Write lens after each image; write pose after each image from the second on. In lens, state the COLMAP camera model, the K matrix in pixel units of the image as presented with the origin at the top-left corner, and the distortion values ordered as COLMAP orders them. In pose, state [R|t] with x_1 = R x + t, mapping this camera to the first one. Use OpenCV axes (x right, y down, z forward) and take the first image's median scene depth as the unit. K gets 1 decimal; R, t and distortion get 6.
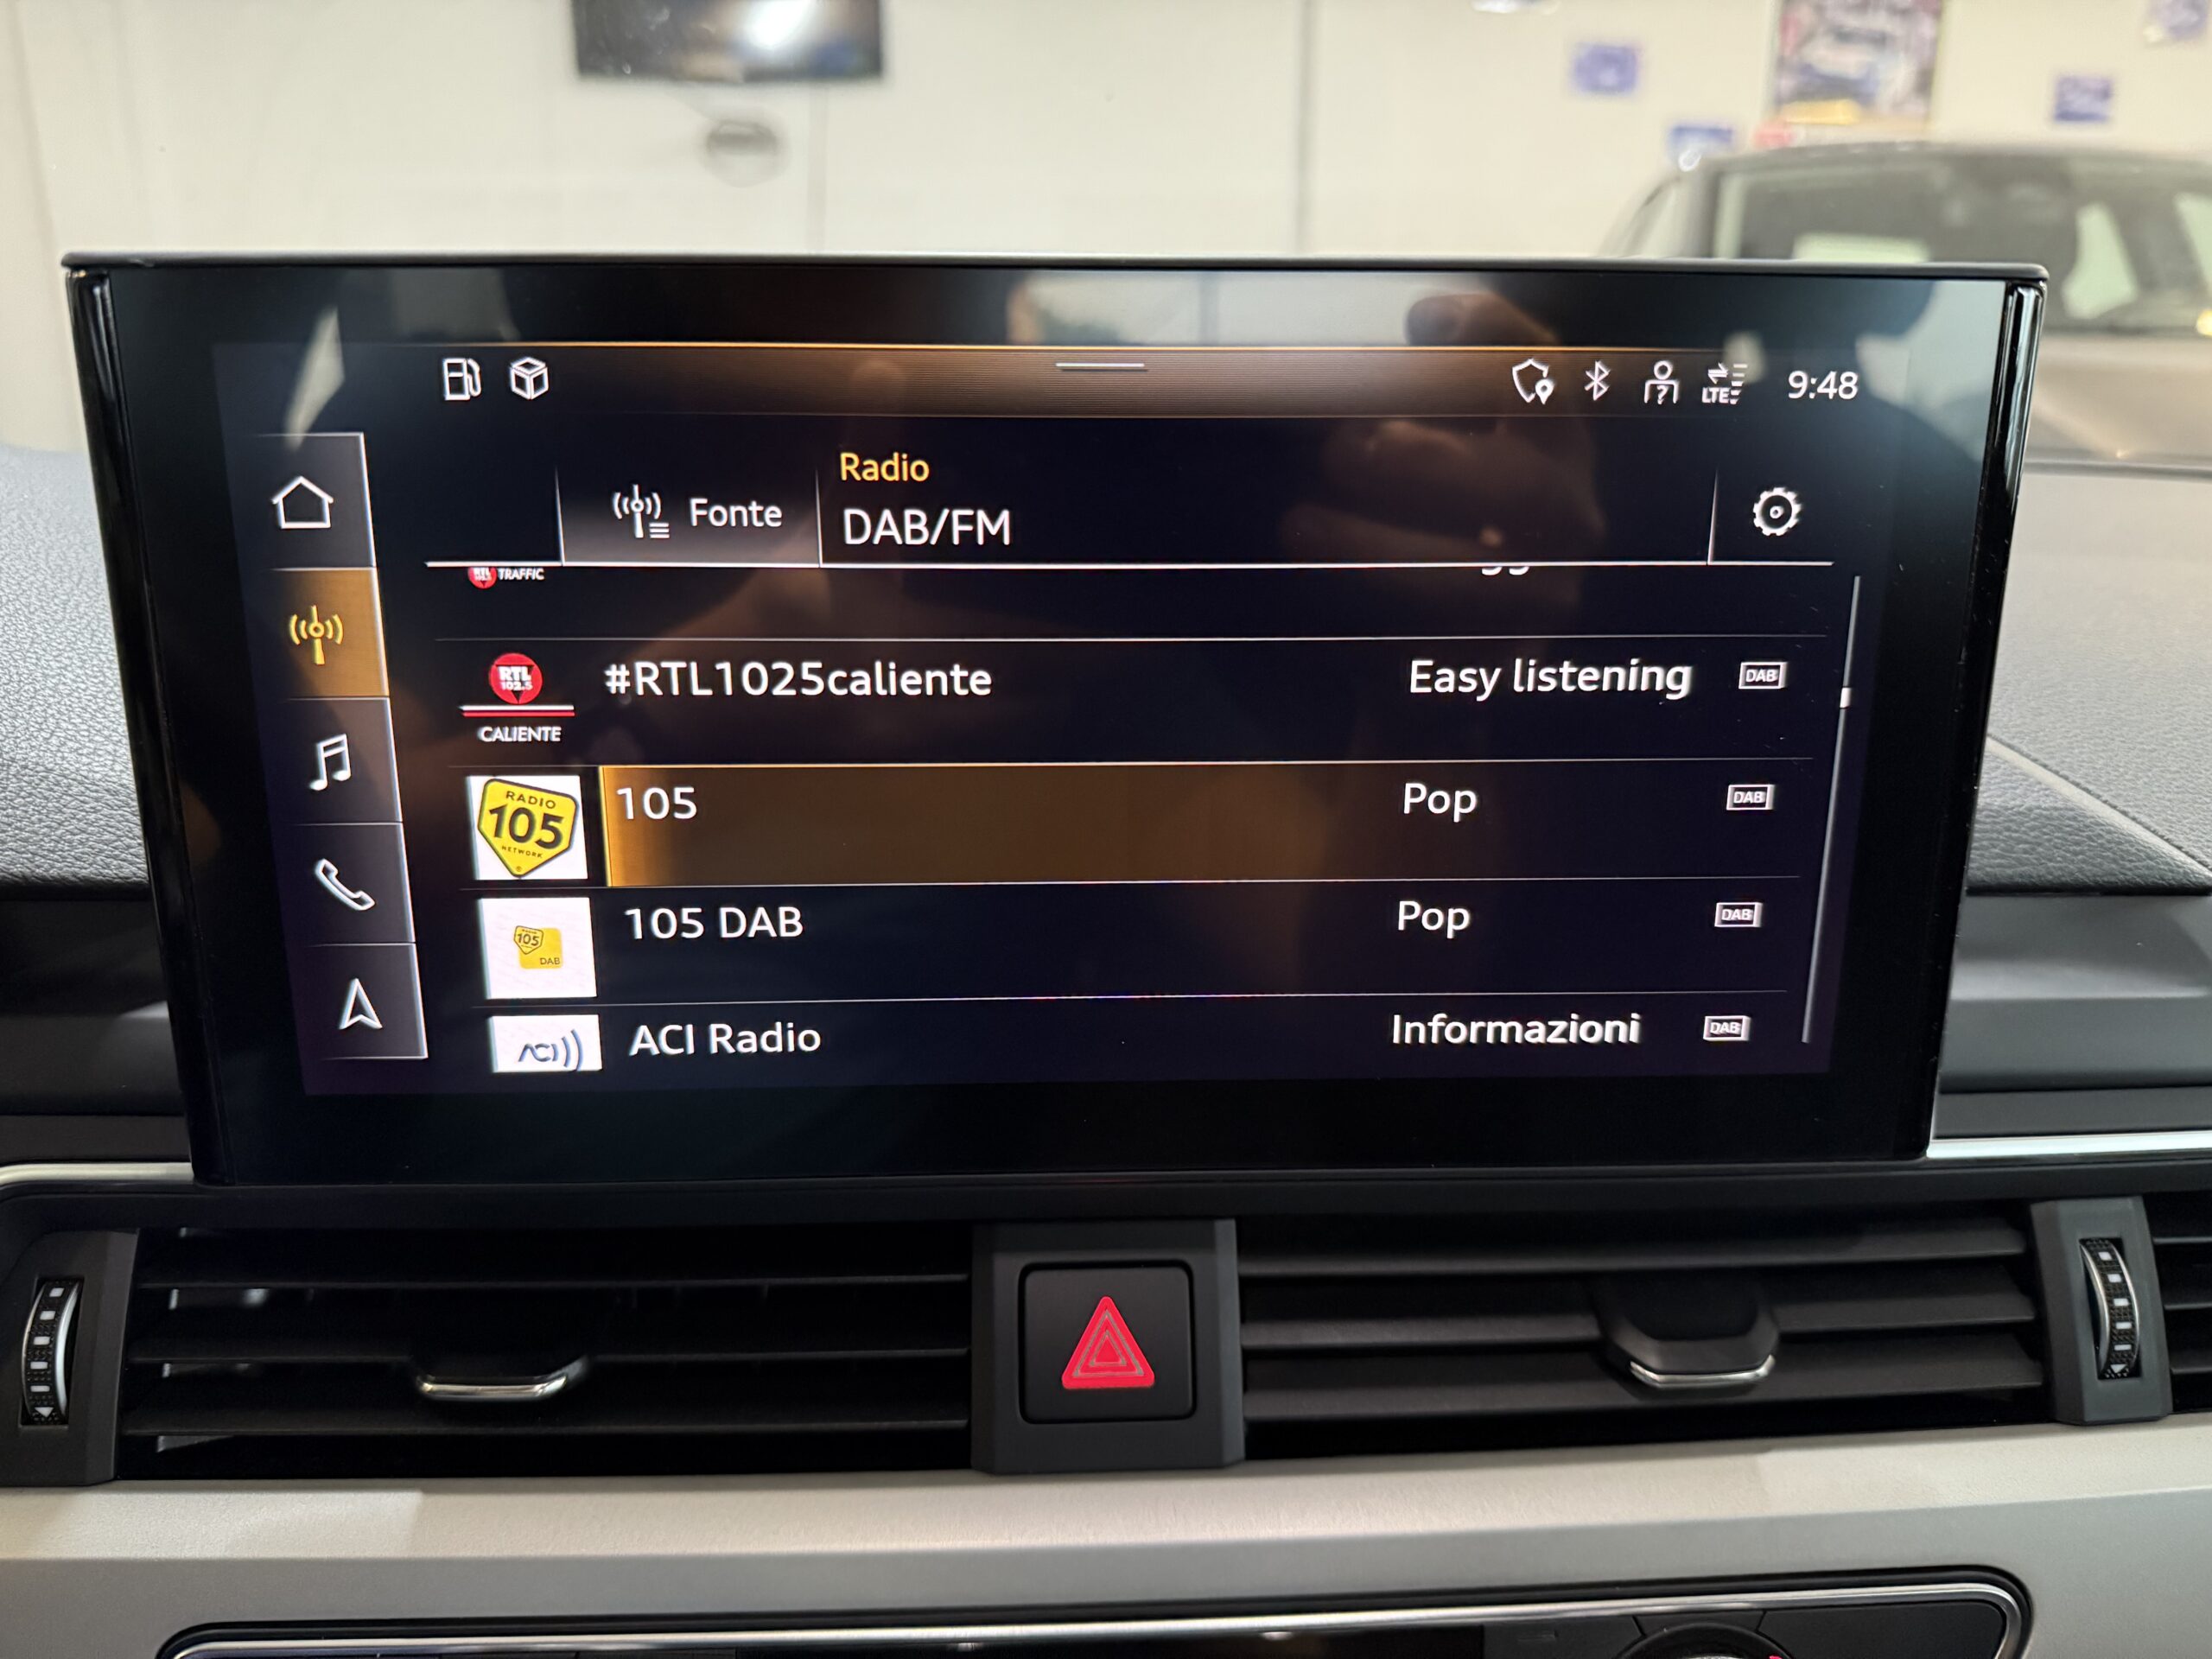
lens RADIAL K [[1541.2, 0, 1106.0], [0, 1541.2, 829.5], [0, 0, 1]] dist [-0.055919, 0.007855]
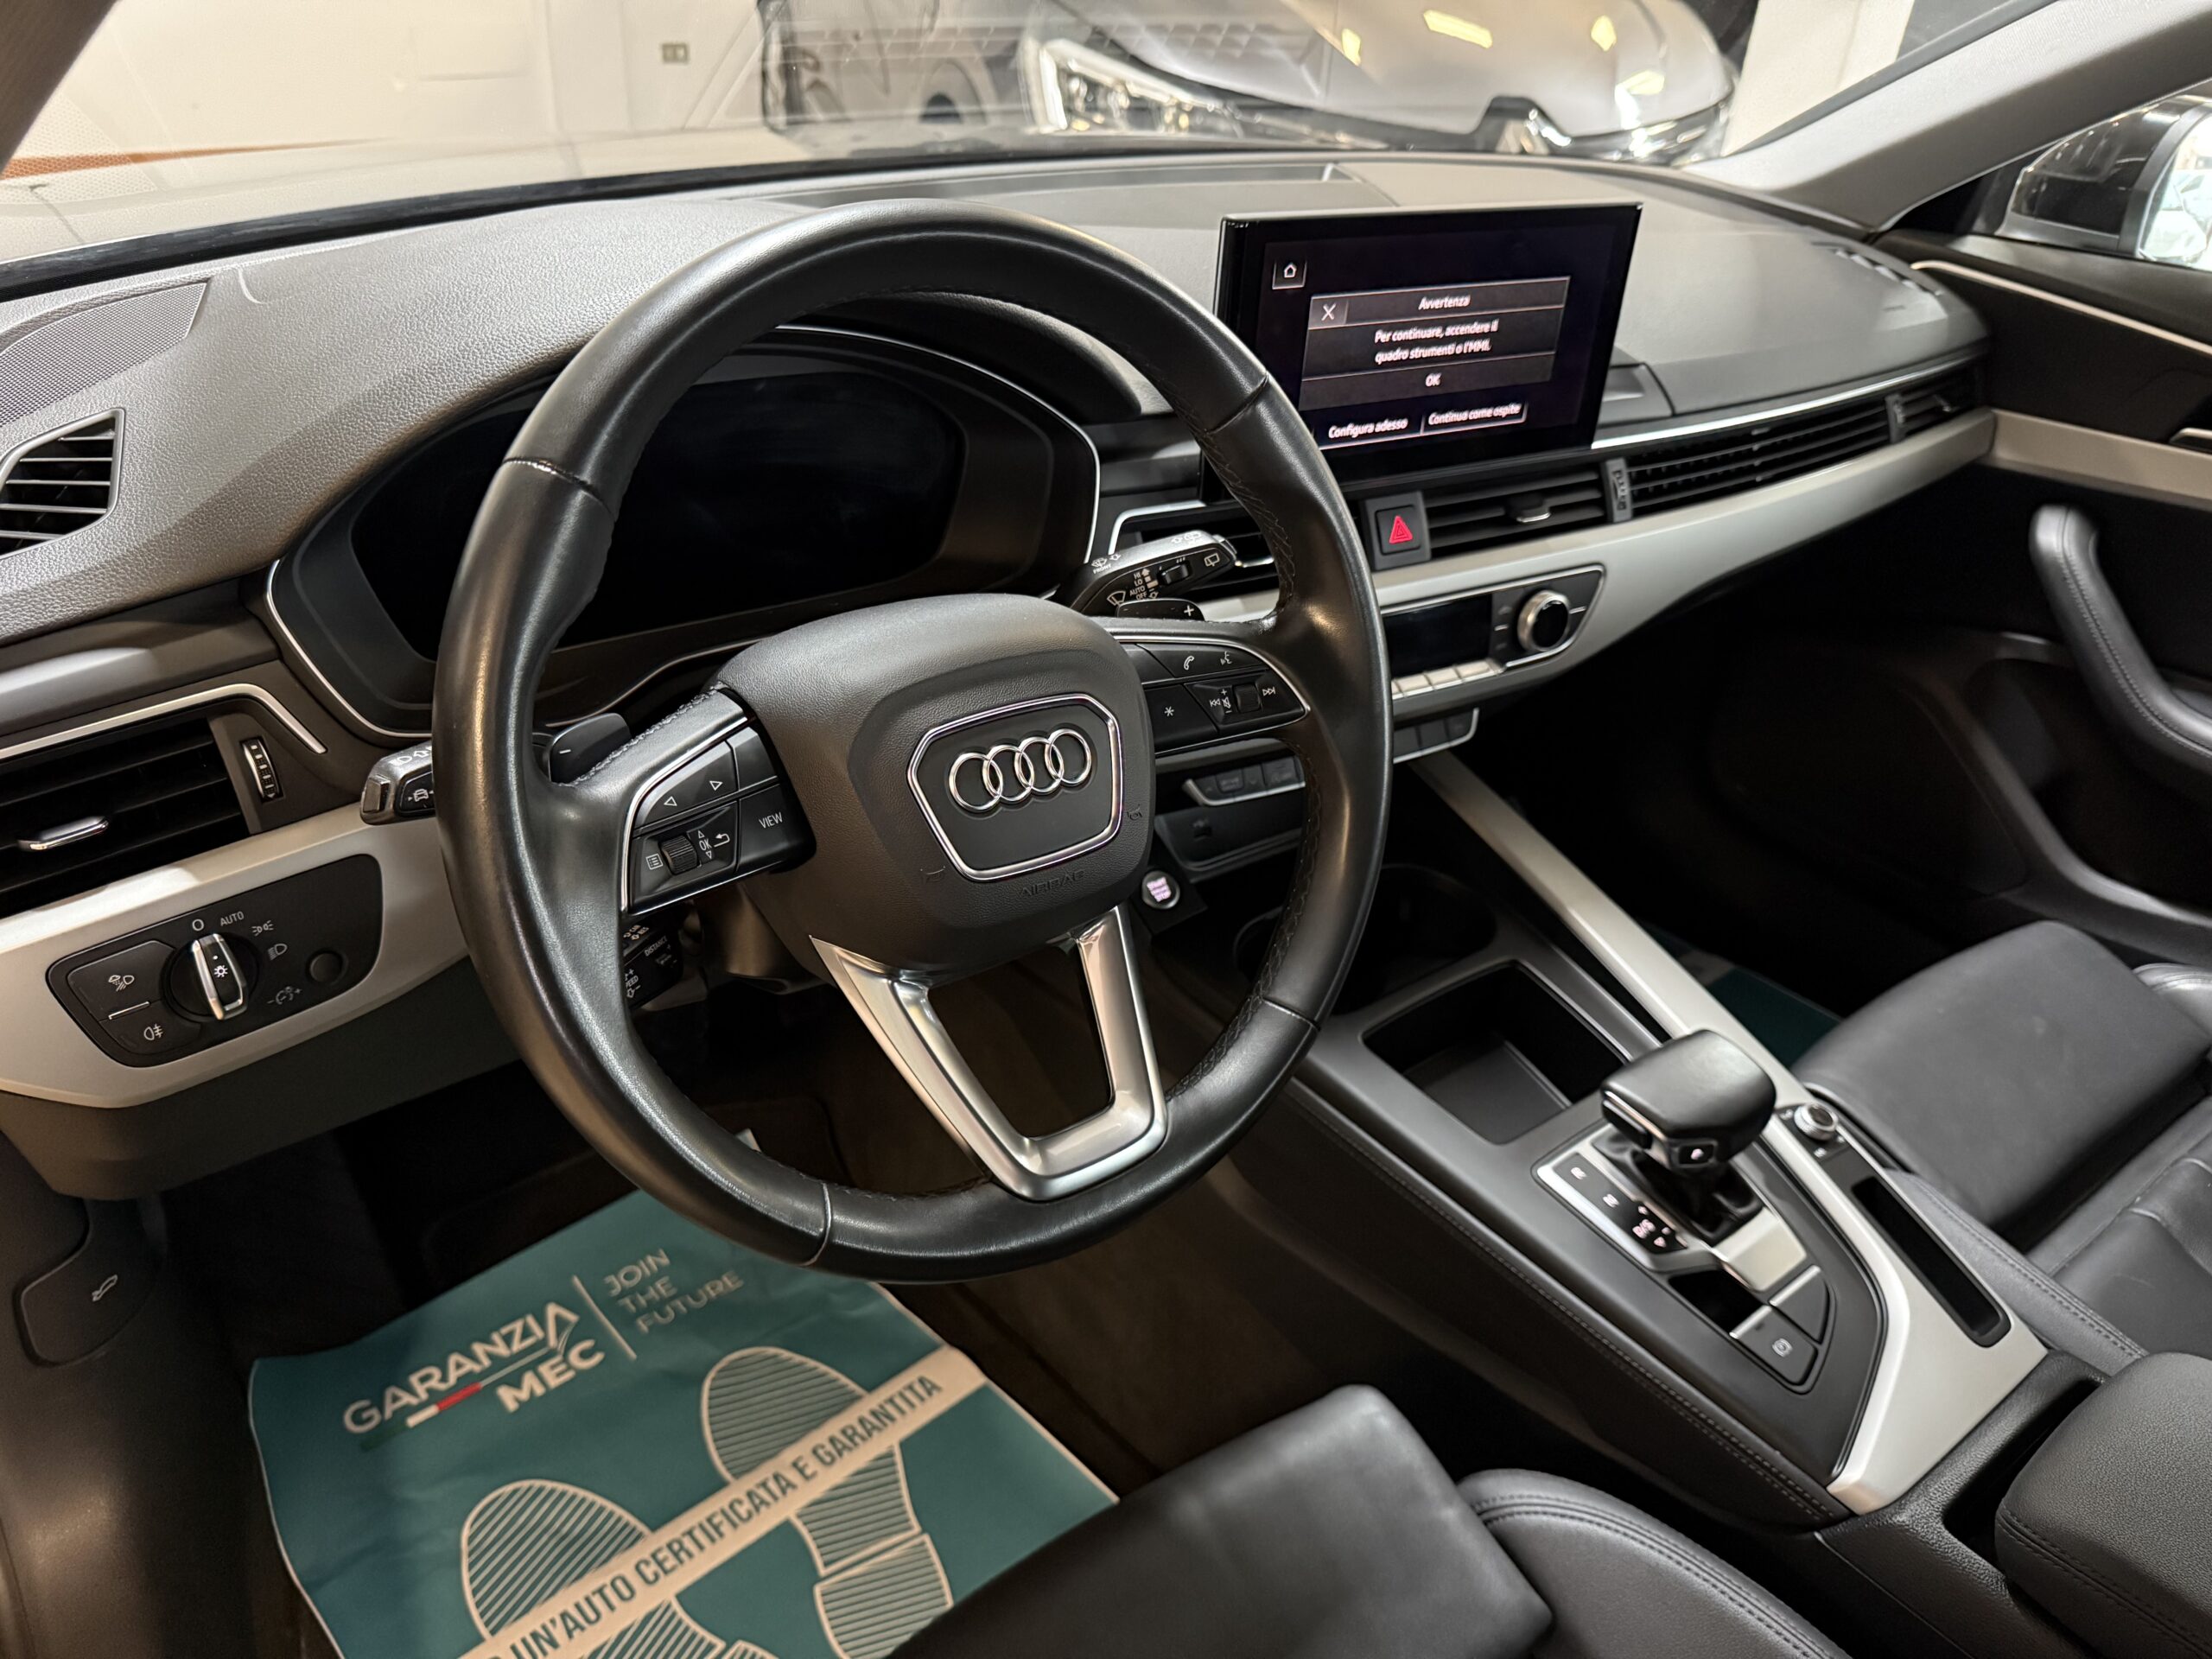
lens RADIAL K [[1558.0, 0, 1106.0], [0, 1558.0, 829.5], [0, 0, 1]] dist [-0.000655, 0.001088]
pose [[0.871801, -0.210524, 0.442315, -2.356877], [0.059977, 0.942022, 0.330149, -0.230657], [-0.486175, -0.261295, 0.833882, -1.827545]]
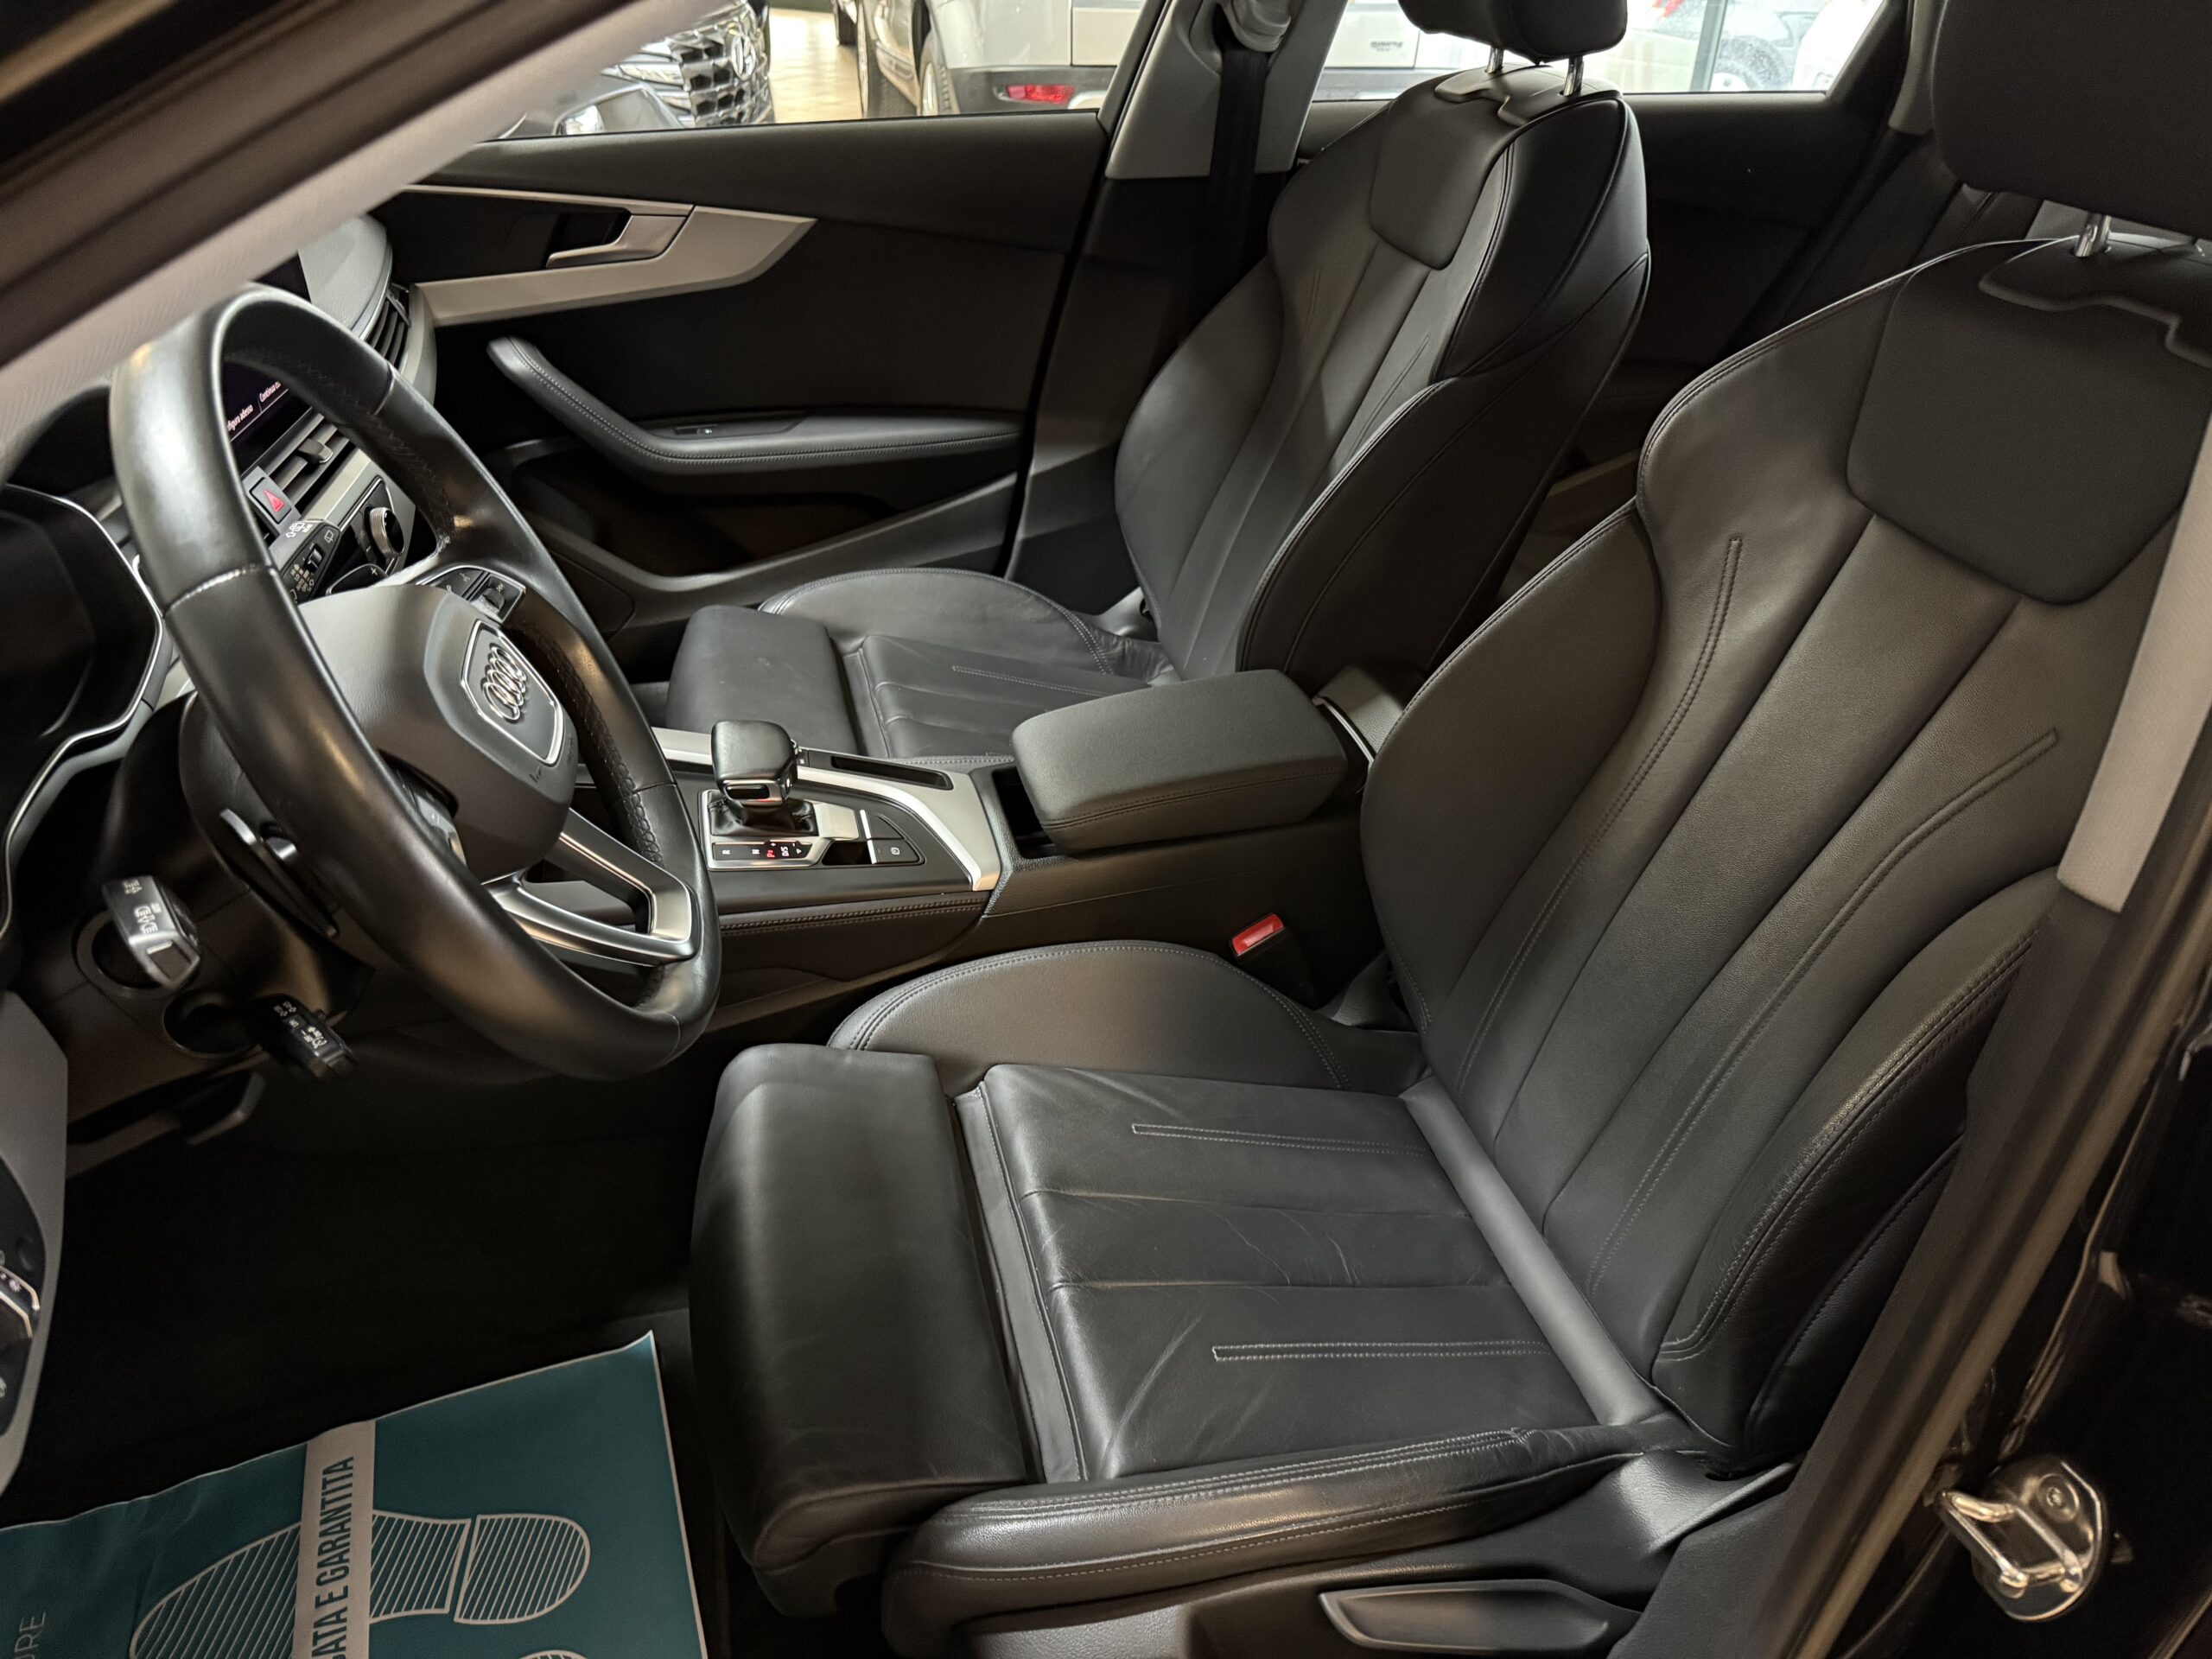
lens RADIAL K [[1558.0, 0, 1106.0], [0, 1558.0, 829.5], [0, 0, 1]] dist [-0.000655, 0.001088]
pose [[-0.100148, -0.530713, 0.841614, -4.113456], [0.215708, 0.814168, 0.539074, -0.677538], [-0.971309, 0.235530, 0.032941, -0.995352]]
